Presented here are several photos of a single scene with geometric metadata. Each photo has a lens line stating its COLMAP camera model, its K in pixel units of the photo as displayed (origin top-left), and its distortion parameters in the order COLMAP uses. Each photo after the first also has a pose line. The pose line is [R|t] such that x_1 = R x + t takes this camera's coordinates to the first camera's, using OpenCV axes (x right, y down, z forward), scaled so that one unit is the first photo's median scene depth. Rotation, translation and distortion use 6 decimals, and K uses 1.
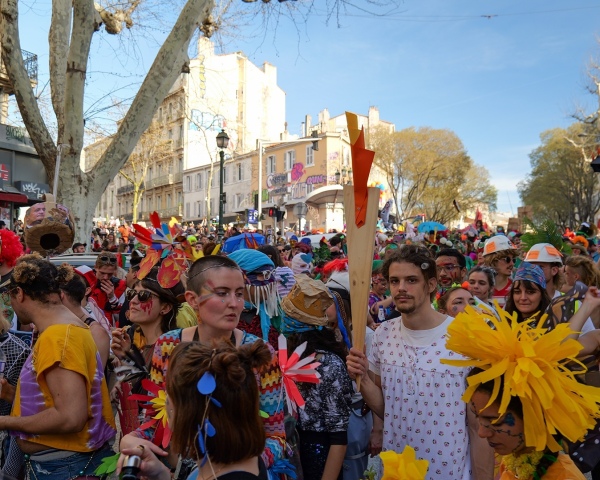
lens RADIAL K [[507.0, 0, 300.0], [0, 507.0, 240.0], [0, 0, 1]] dist [-0.001876, 0.013163]
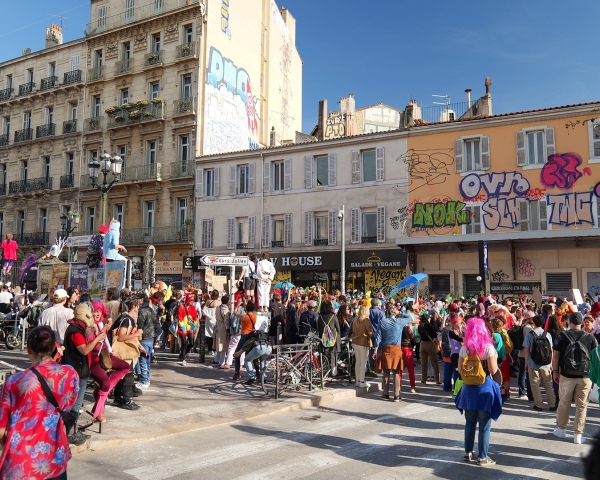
lens RADIAL K [[542.3, 0, 300.5], [0, 542.3, 220.6], [0, 0, 1]] dist [-0.006716, 0.072020]
pose [[0.930066, 0.062650, 0.362010, -0.468707], [-0.026302, 0.994179, -0.104479, -0.025293], [-0.366449, 0.087651, 0.926301, 0.651672]]
